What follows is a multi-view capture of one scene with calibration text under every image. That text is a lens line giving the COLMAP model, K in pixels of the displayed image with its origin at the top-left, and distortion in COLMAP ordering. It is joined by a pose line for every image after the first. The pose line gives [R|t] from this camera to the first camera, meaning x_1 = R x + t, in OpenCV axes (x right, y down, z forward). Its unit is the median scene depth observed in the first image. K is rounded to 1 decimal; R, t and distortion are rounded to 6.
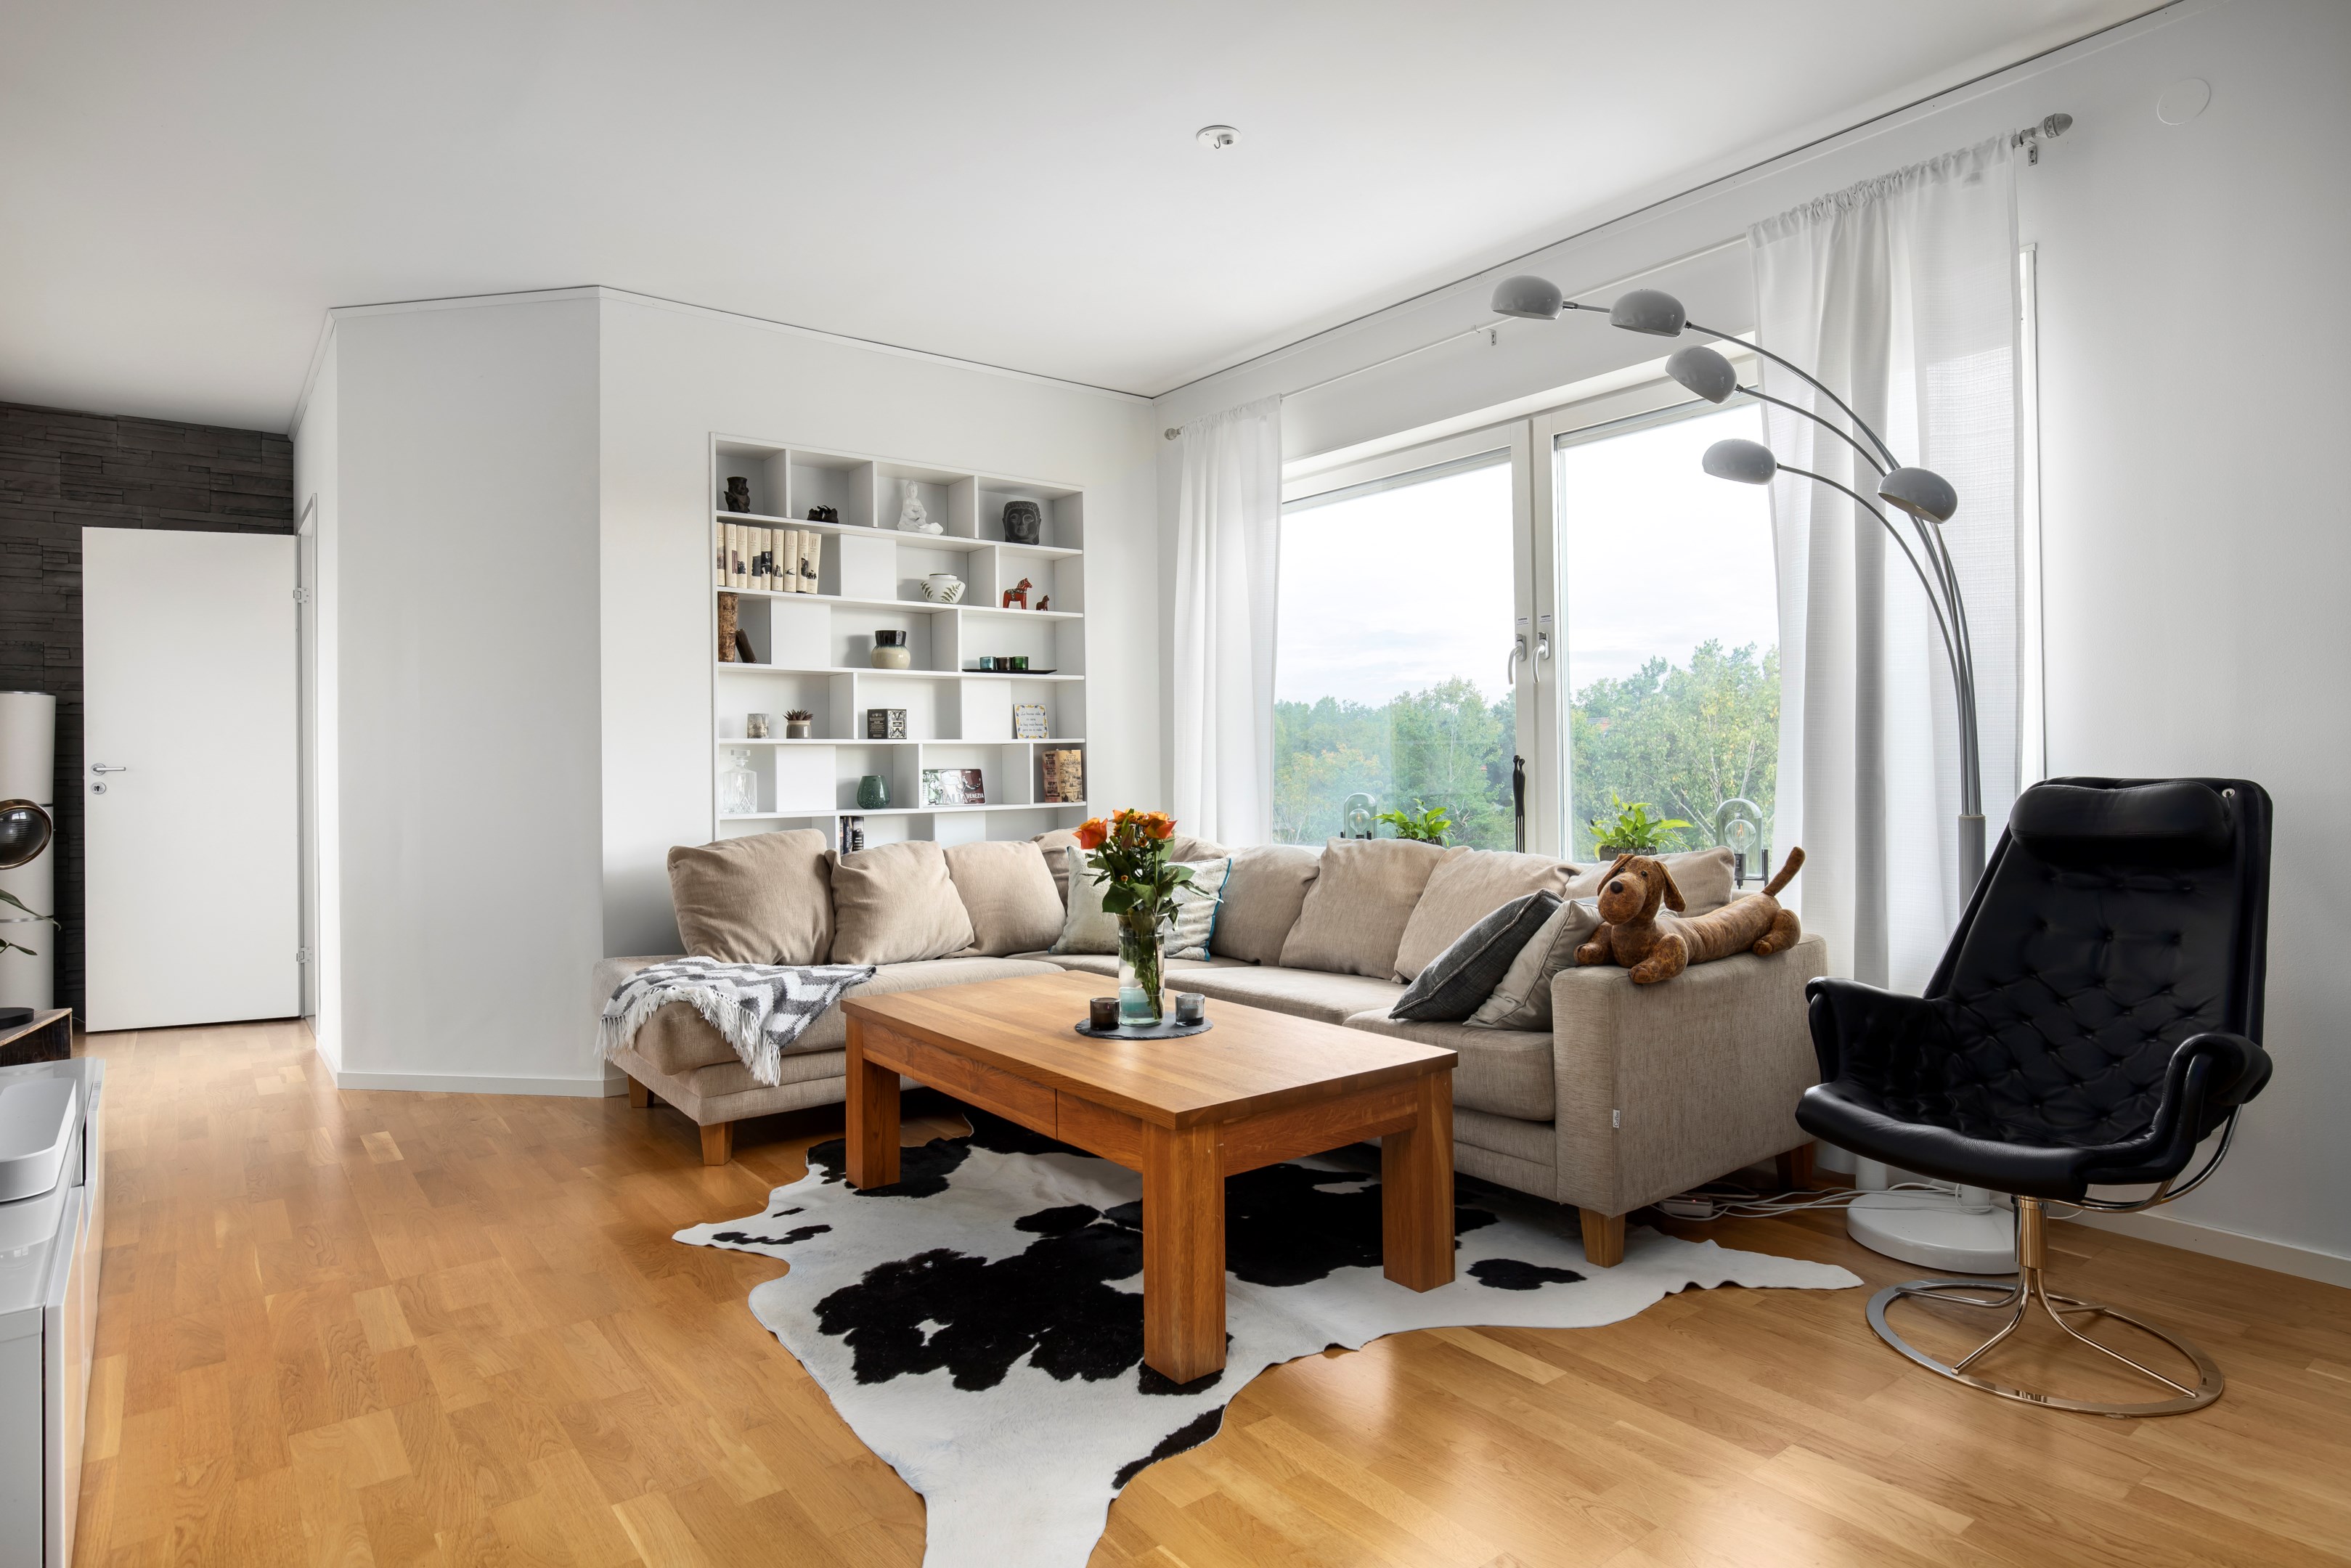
lens RADIAL K [[1289.5, 0, 1184.3], [0, 1289.5, 743.0], [0, 0, 1]] dist [0.004884, -0.000983]
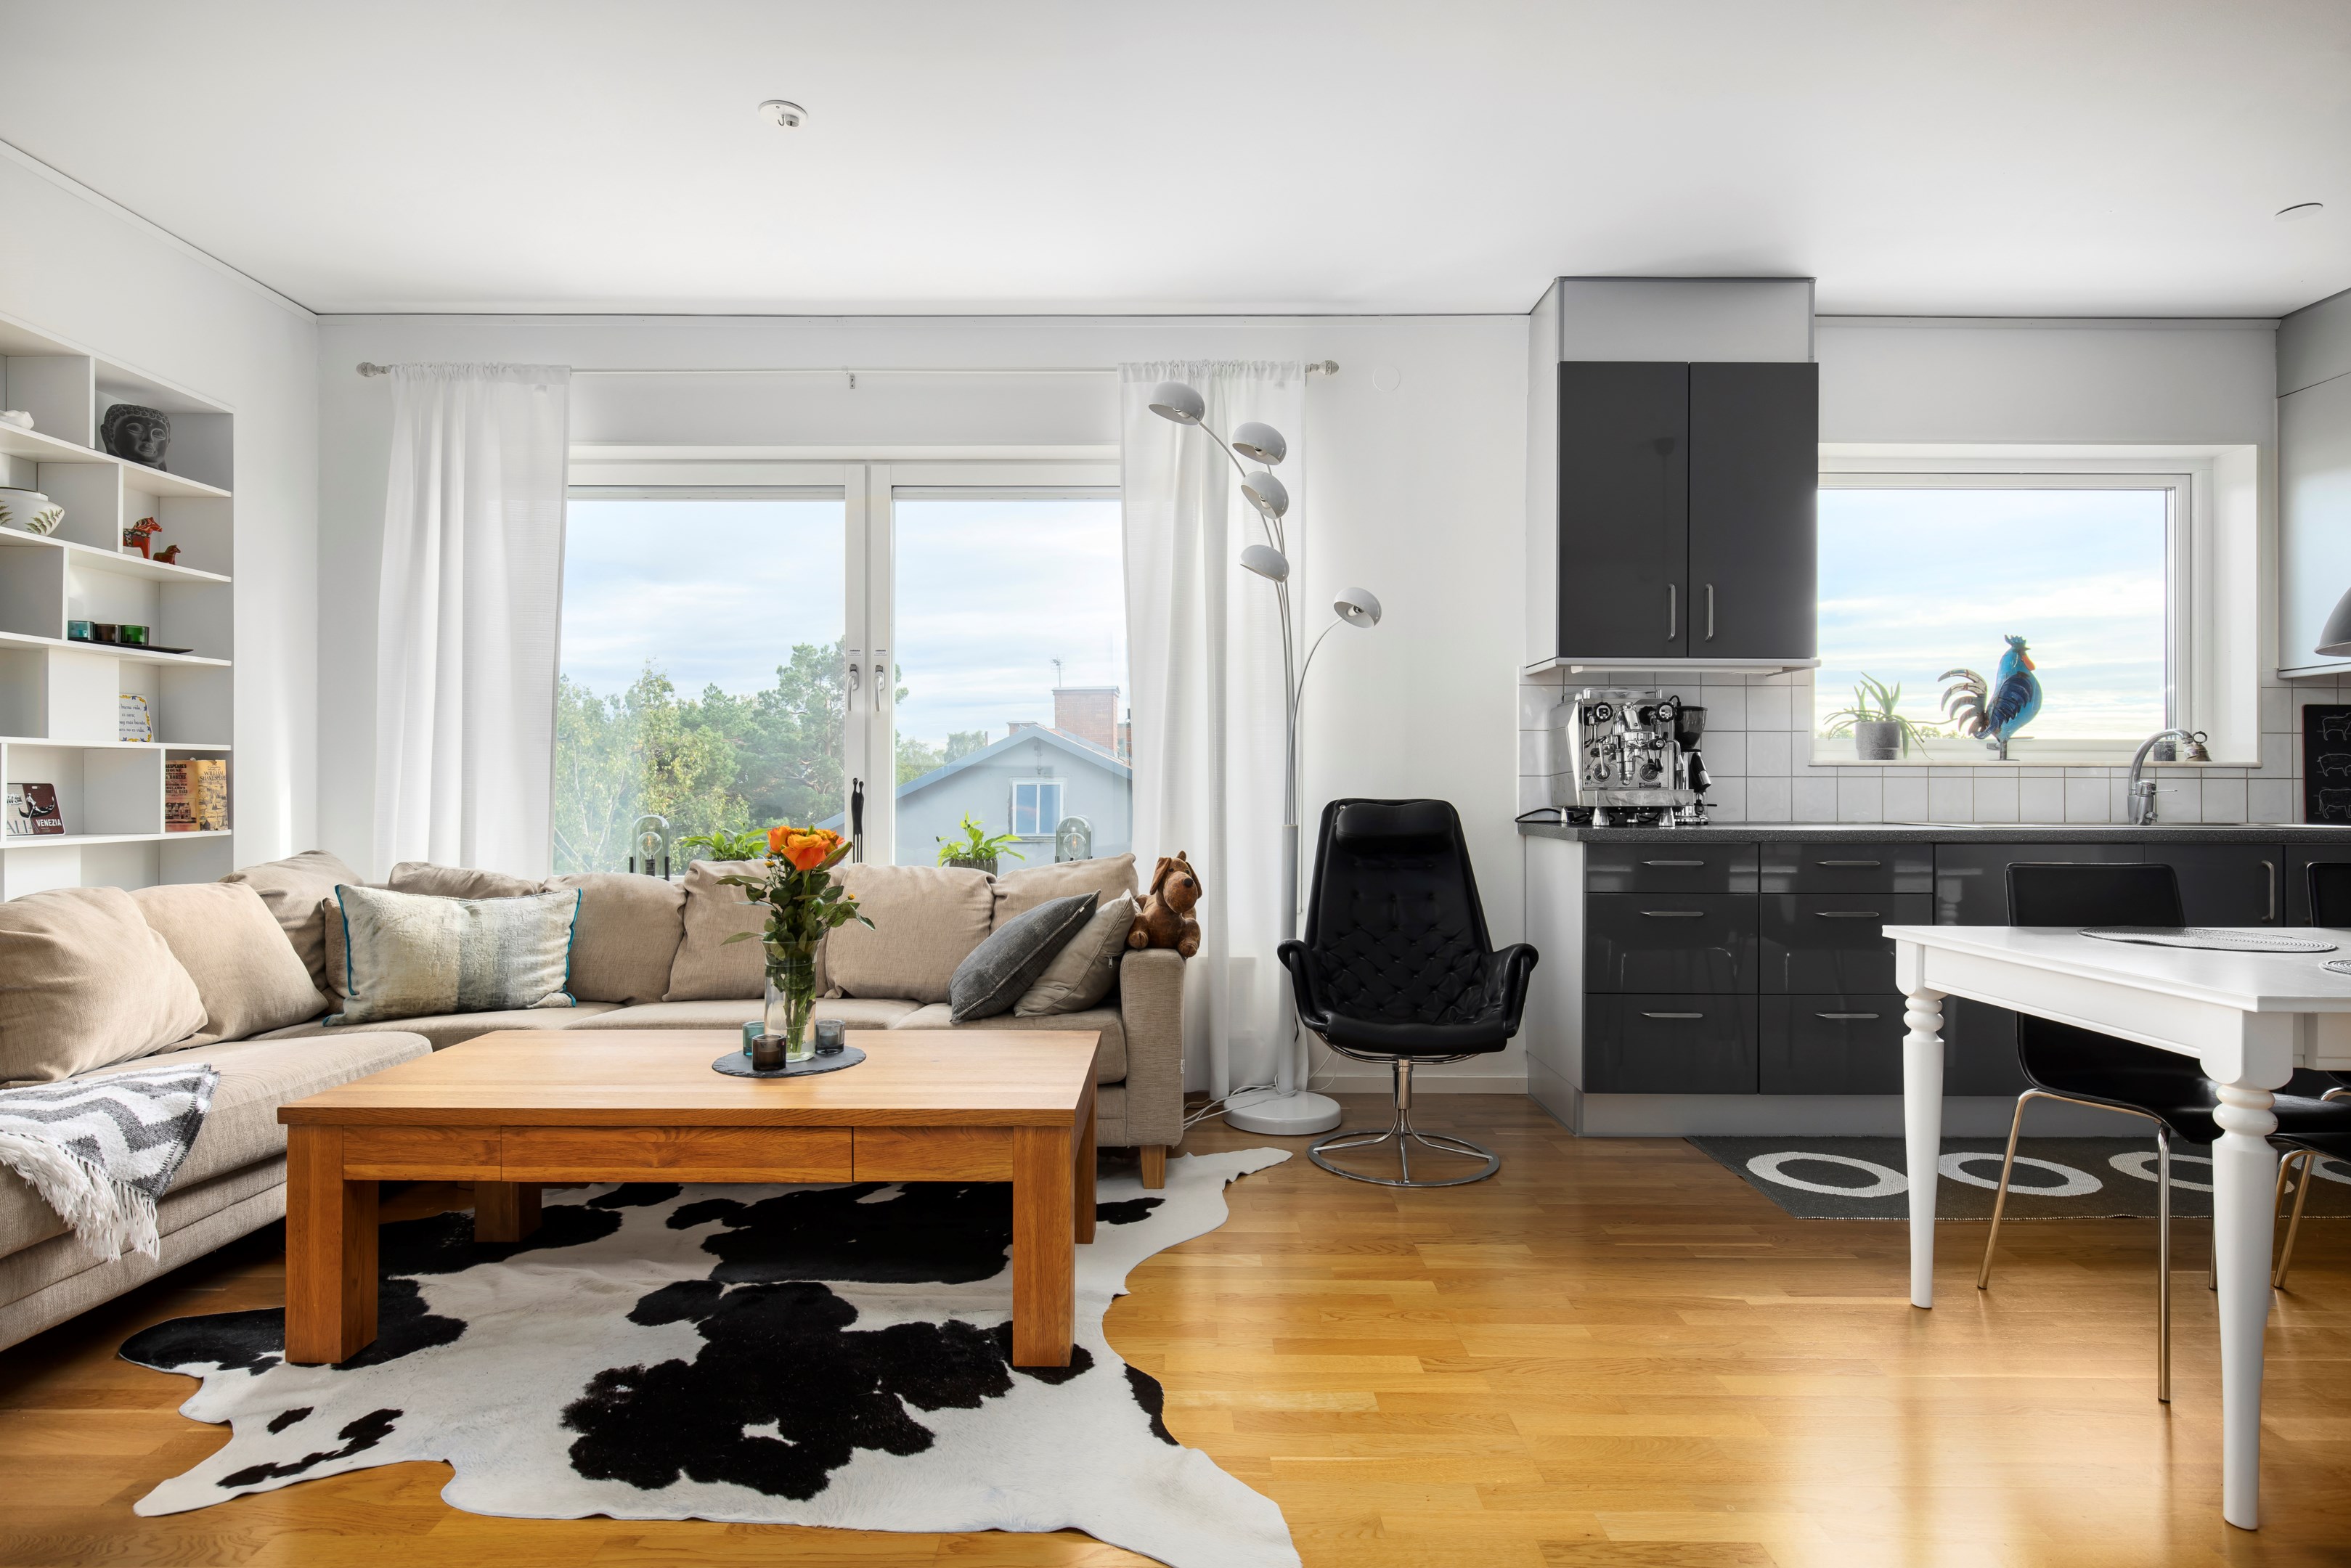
lens RADIAL K [[1245.3, 0, 1175.5], [0, 1245.3, 784.0], [0, 0, 1]] dist [0.002502, -0.000559]
pose [[0.616273, 0.015997, 0.787370, -0.404930], [-0.022680, 0.999740, -0.002560, 0.011437], [-0.787206, -0.016280, 0.616475, 0.165442]]
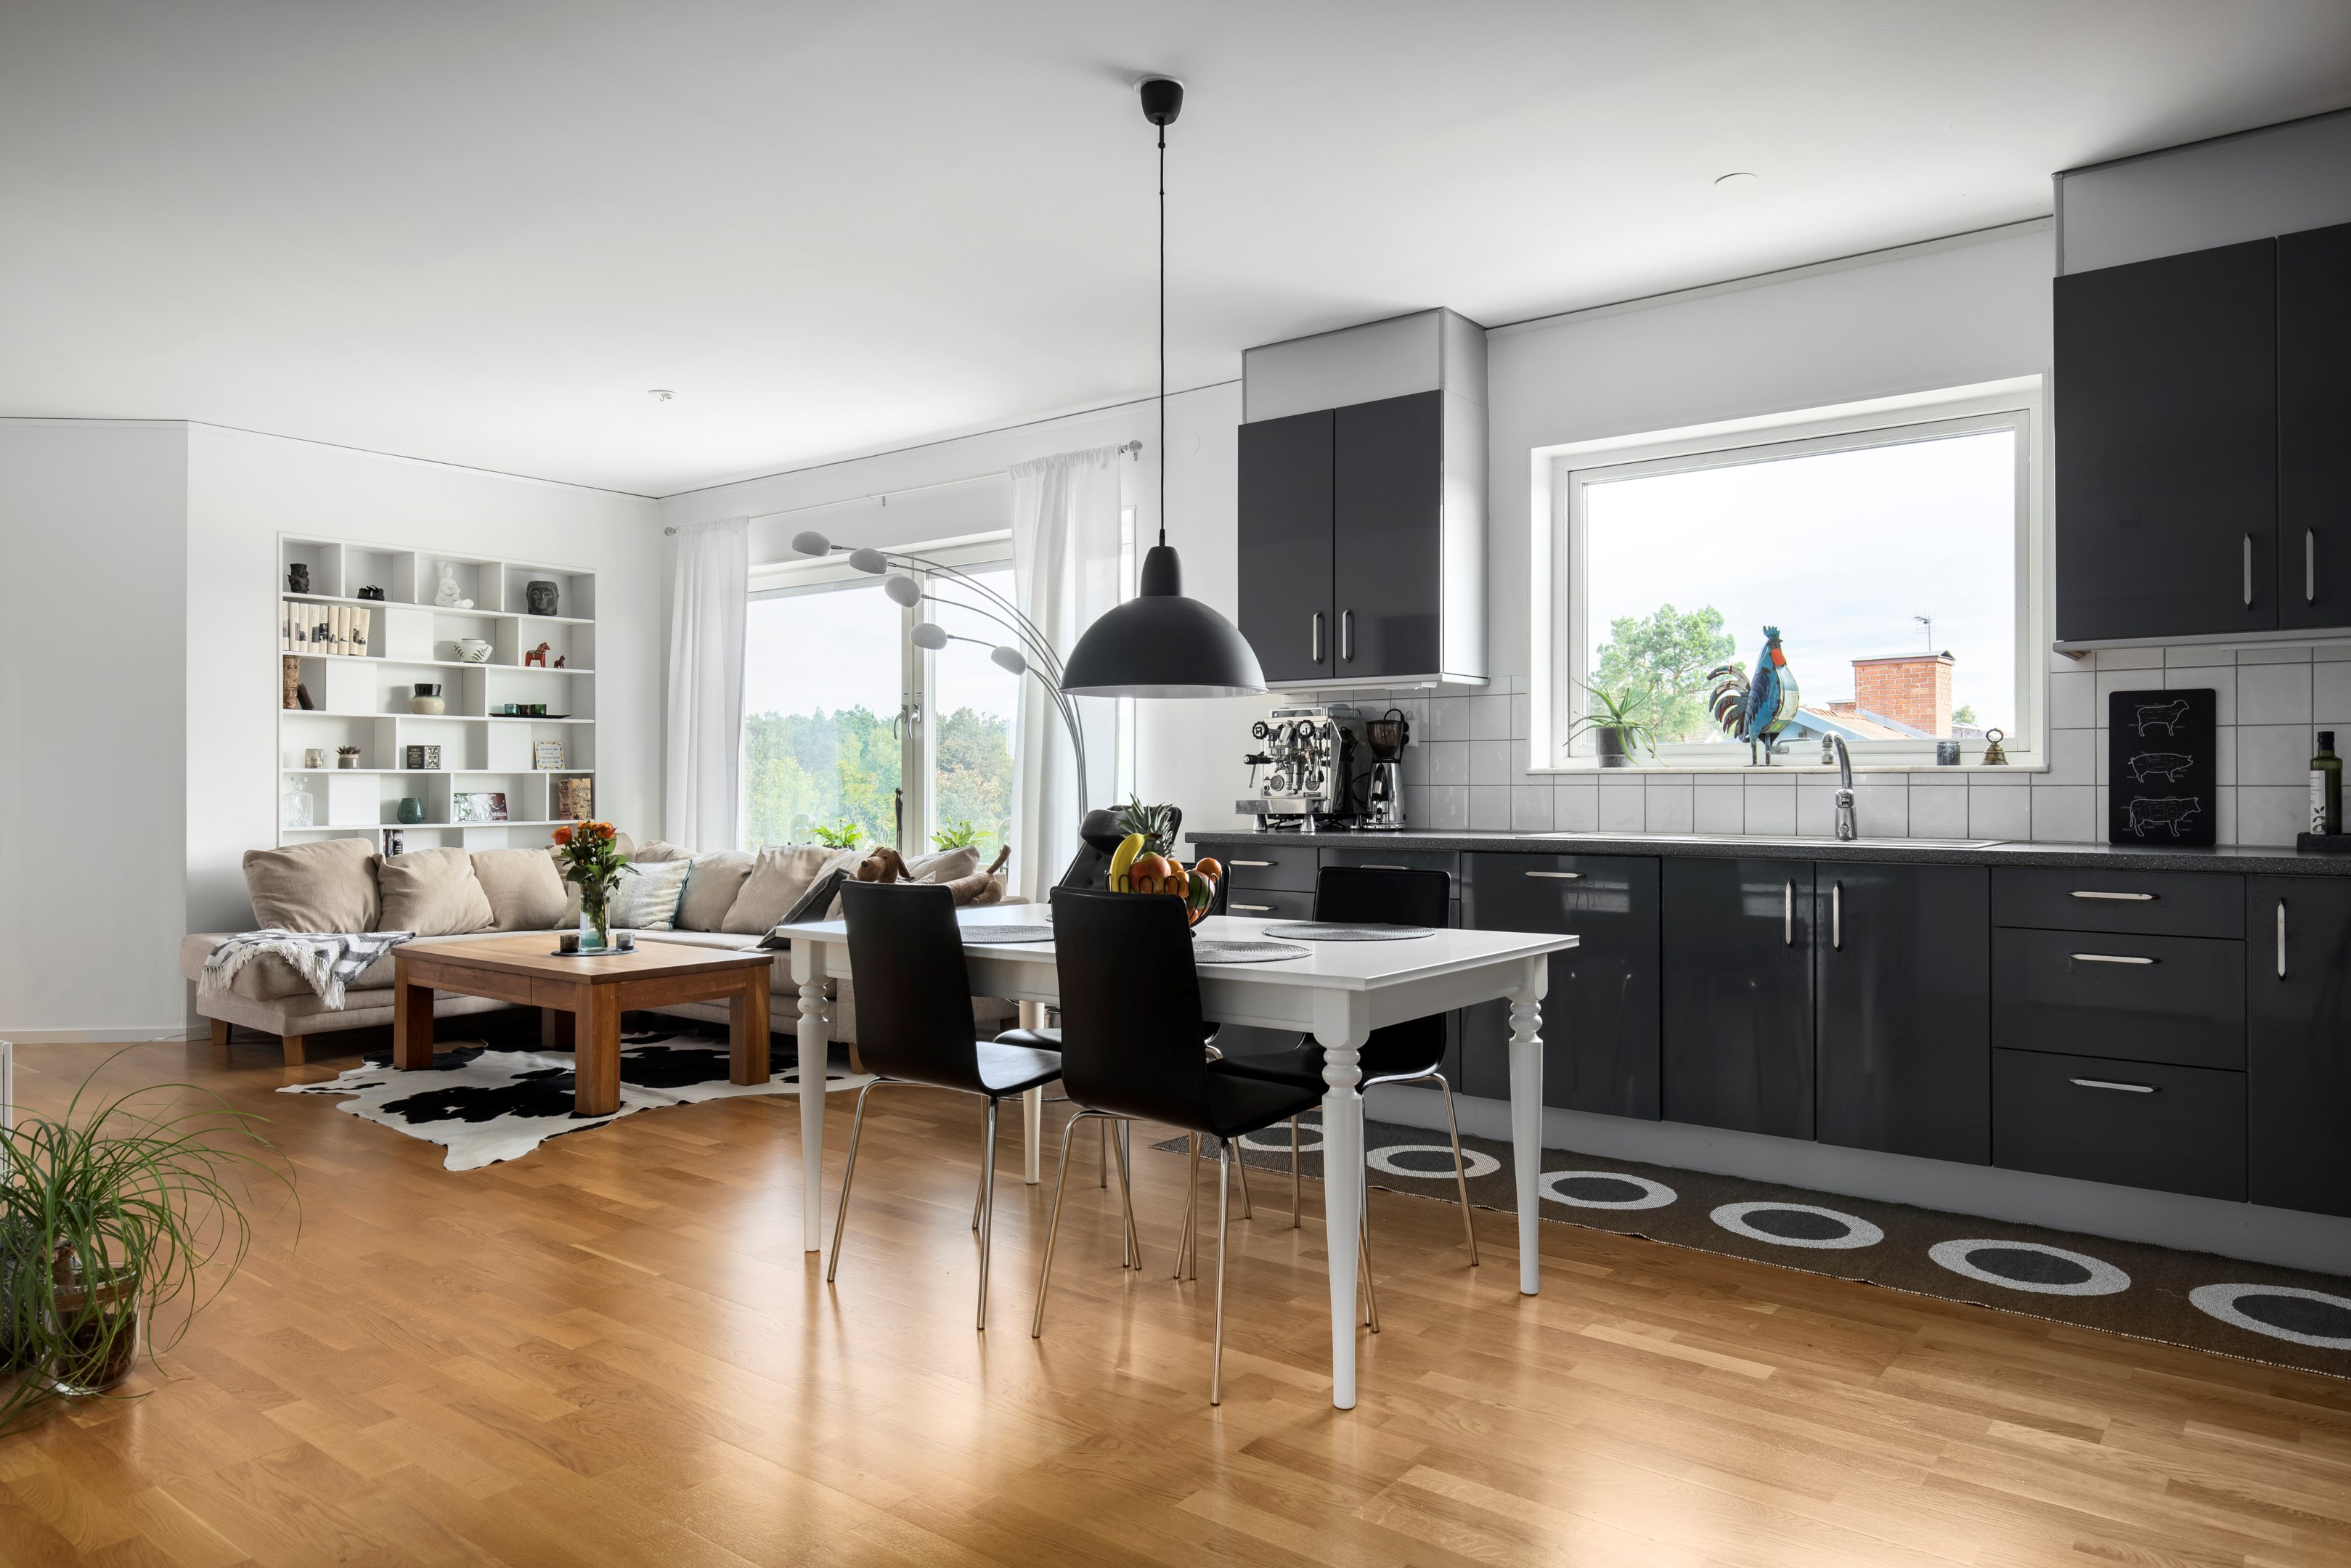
lens RADIAL K [[1488.8, 0, 1180.0], [0, 1488.8, 771.8], [0, 0, 1]] dist [0.001044, -0.002125]
pose [[0.968904, 0.012431, 0.247126, 0.156452], [-0.014205, 0.999885, 0.005396, -0.022880], [-0.247031, -0.008739, 0.968968, -0.735246]]
